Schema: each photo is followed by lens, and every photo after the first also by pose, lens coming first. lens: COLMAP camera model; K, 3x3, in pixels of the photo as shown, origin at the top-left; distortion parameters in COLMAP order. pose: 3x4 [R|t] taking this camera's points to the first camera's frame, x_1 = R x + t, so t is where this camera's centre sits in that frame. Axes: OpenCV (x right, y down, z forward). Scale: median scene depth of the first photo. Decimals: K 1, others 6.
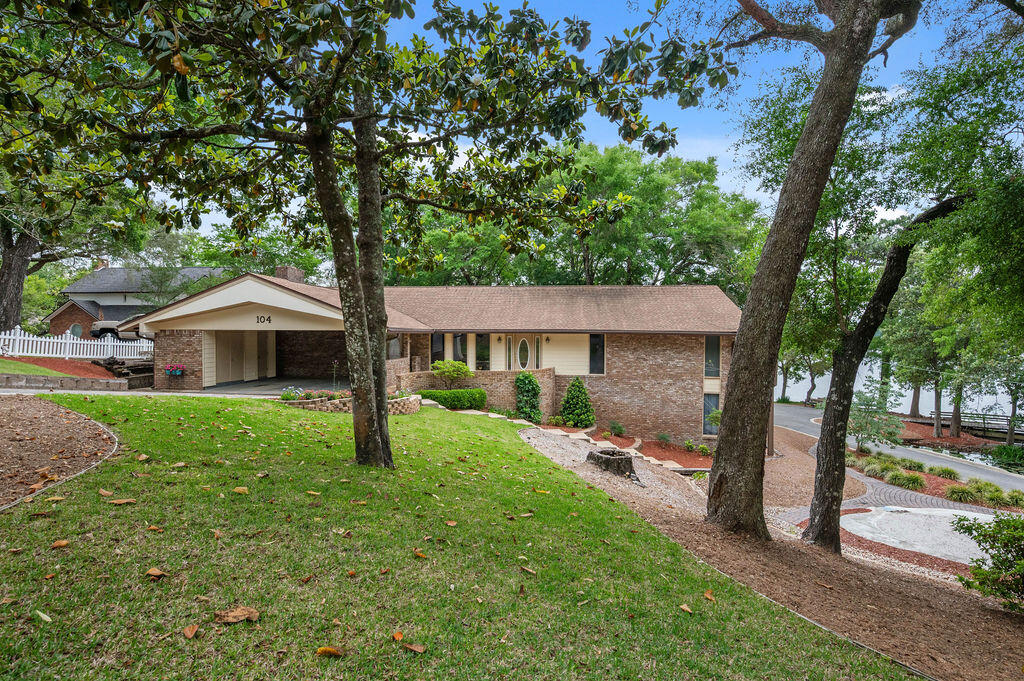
lens RADIAL K [[547.1, 0, 512.2], [0, 547.1, 335.4], [0, 0, 1]] dist [0.001913, 0.000028]
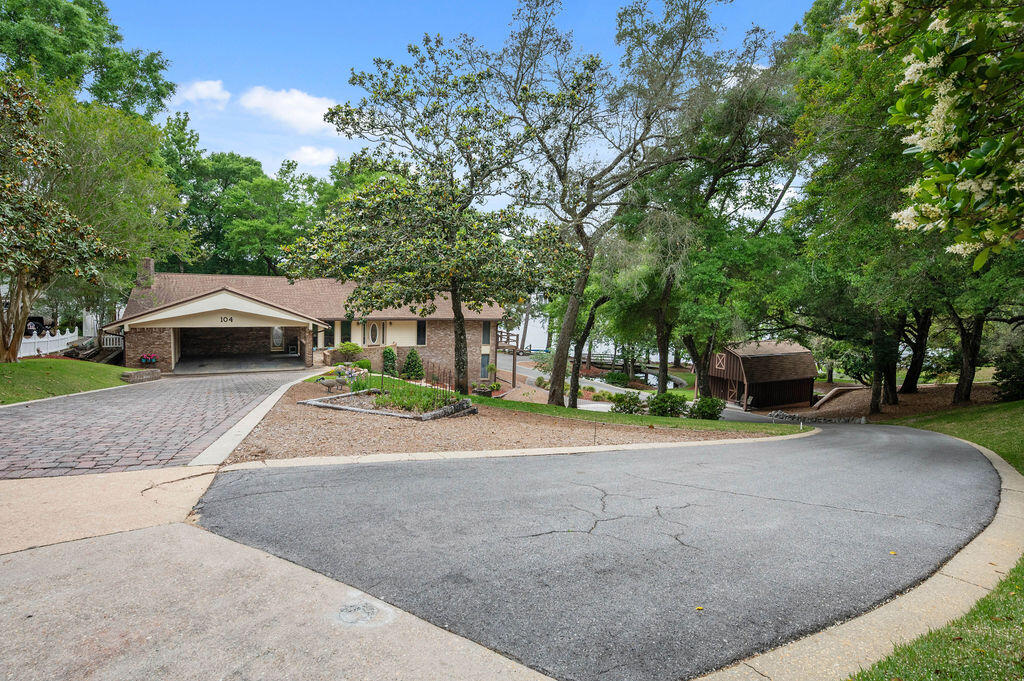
lens RADIAL K [[547.1, 0, 512.2], [0, 547.1, 335.4], [0, 0, 1]] dist [0.001913, 0.000028]
pose [[0.848407, -0.029461, 0.528524, -0.463736], [-0.020794, 0.995824, 0.088890, -0.104777], [-0.528936, -0.086405, 0.844252, -0.478820]]
